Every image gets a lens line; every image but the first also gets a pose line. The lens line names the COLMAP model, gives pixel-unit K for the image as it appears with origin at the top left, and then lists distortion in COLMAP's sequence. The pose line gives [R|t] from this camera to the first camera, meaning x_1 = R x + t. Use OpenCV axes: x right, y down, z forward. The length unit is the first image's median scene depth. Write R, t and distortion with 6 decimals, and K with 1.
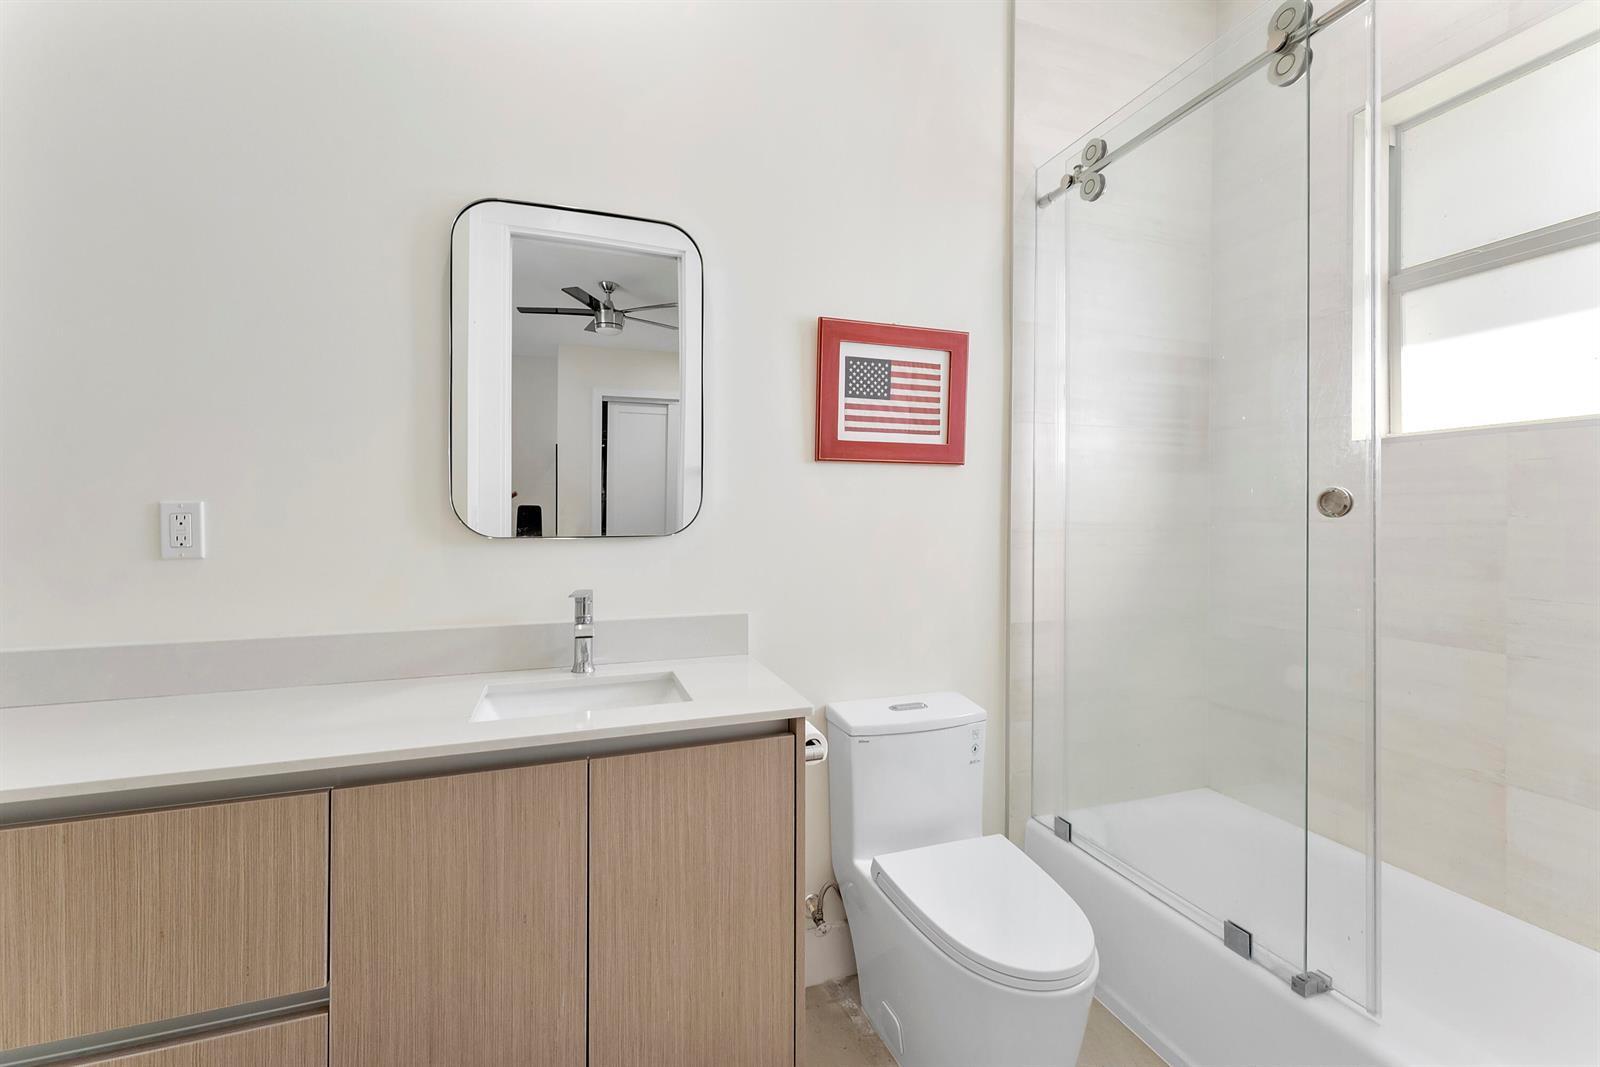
lens RADIAL K [[633.5, 0, 800.7], [0, 633.5, 513.4], [0, 0, 1]] dist [0.000561, 0.000028]
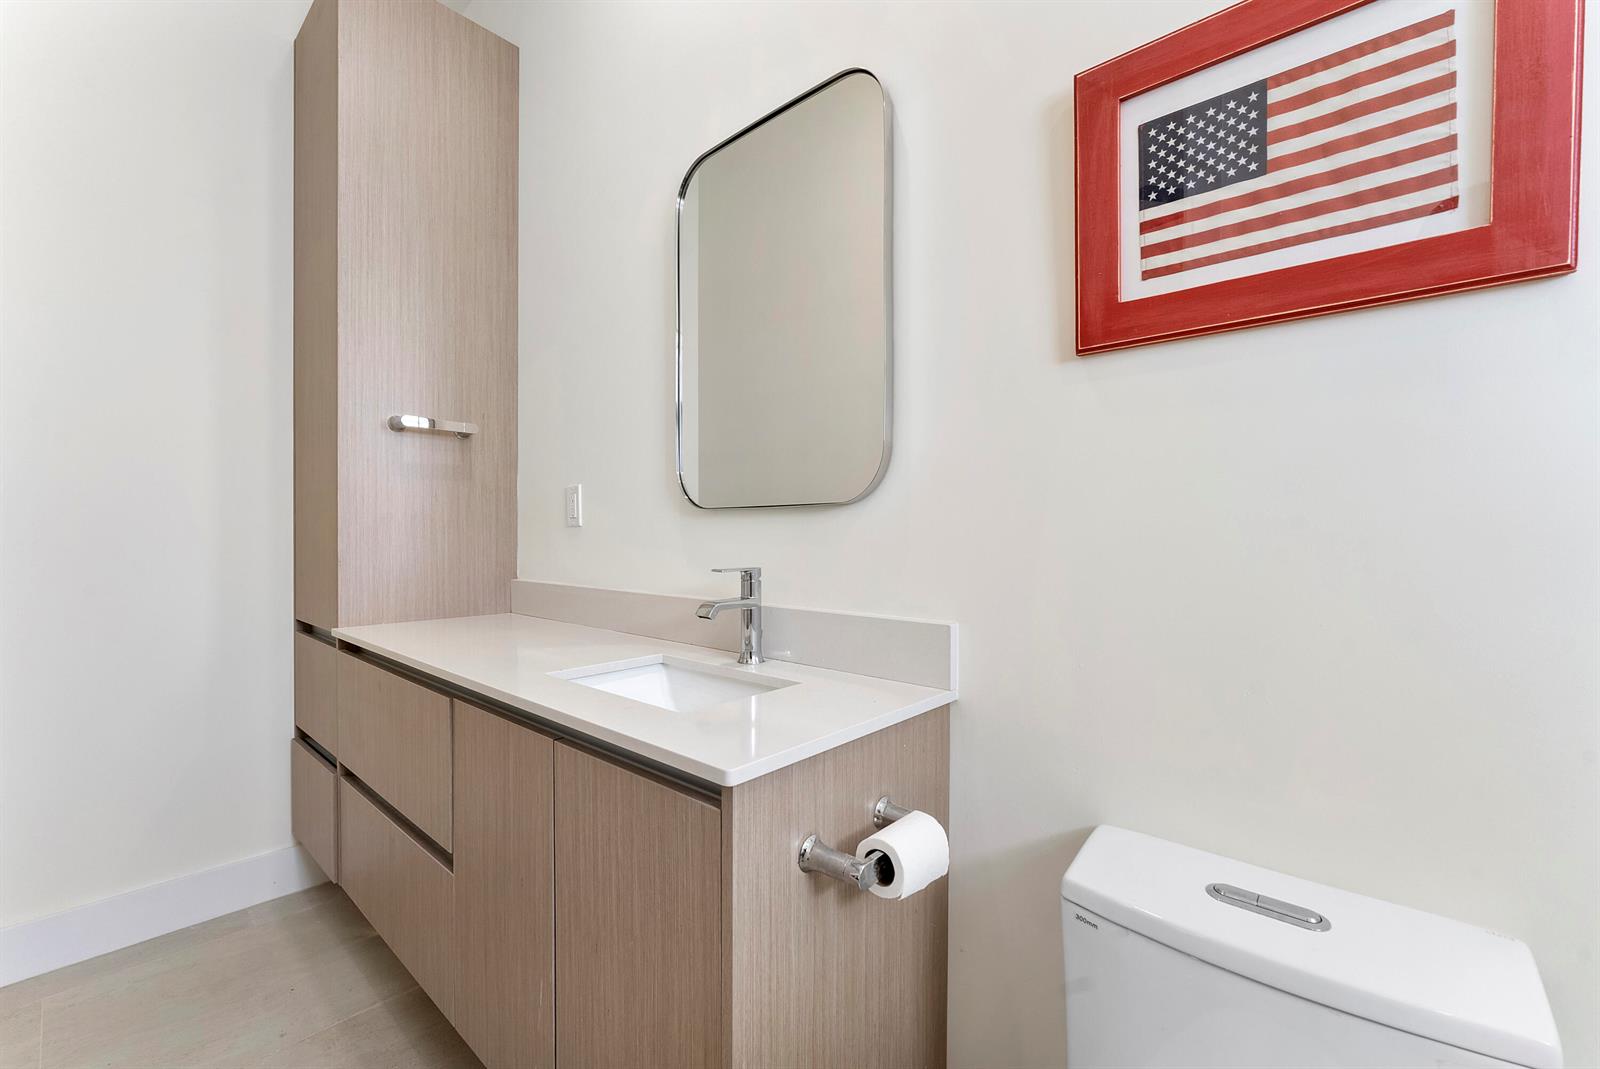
lens RADIAL K [[661.9, 0, 800.0], [0, 661.9, 534.5], [0, 0, 1]] dist [-0.011254, 0.000182]
pose [[0.486038, 0.003410, -0.873931, 0.386133], [0.003000, 0.999980, 0.005571, 0.061778], [0.873932, -0.005329, 0.486018, 0.526109]]
